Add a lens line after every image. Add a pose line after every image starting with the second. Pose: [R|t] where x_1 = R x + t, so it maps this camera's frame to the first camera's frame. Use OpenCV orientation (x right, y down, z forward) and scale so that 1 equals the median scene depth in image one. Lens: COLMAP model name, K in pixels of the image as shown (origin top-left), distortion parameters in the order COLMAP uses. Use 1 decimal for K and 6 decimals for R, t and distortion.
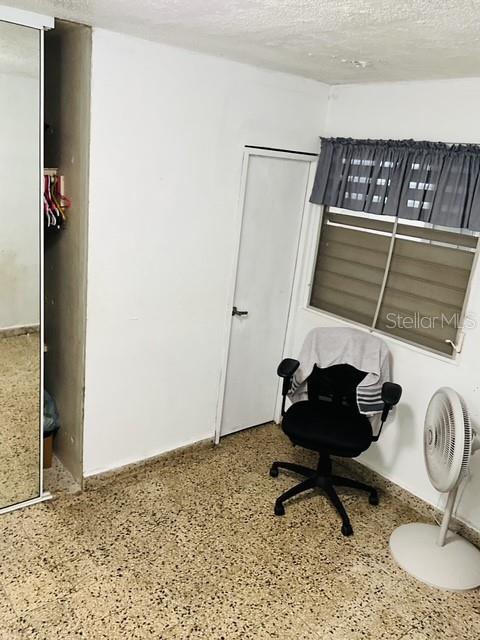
lens RADIAL K [[535.1, 0, 238.8], [0, 535.1, 323.6], [0, 0, 1]] dist [0.082933, -0.024516]
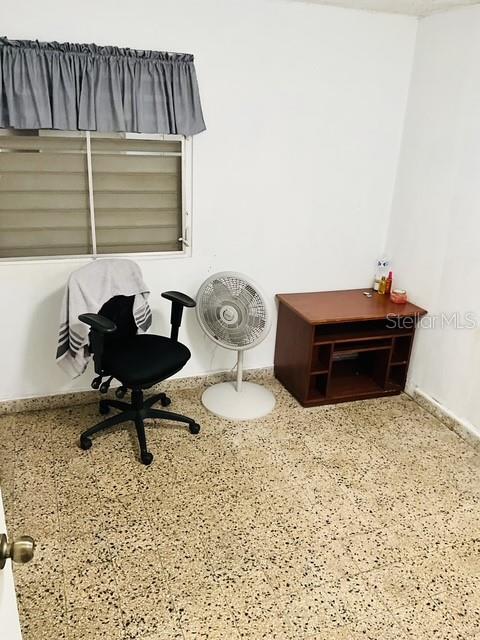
lens RADIAL K [[535.1, 0, 240.2], [0, 535.1, 317.1], [0, 0, 1]] dist [0.082933, -0.024516]
pose [[0.346845, -0.423367, 0.836934, -0.567596], [0.266447, 0.900040, 0.344867, -0.170824], [-0.899280, 0.103383, 0.424979, 0.417496]]
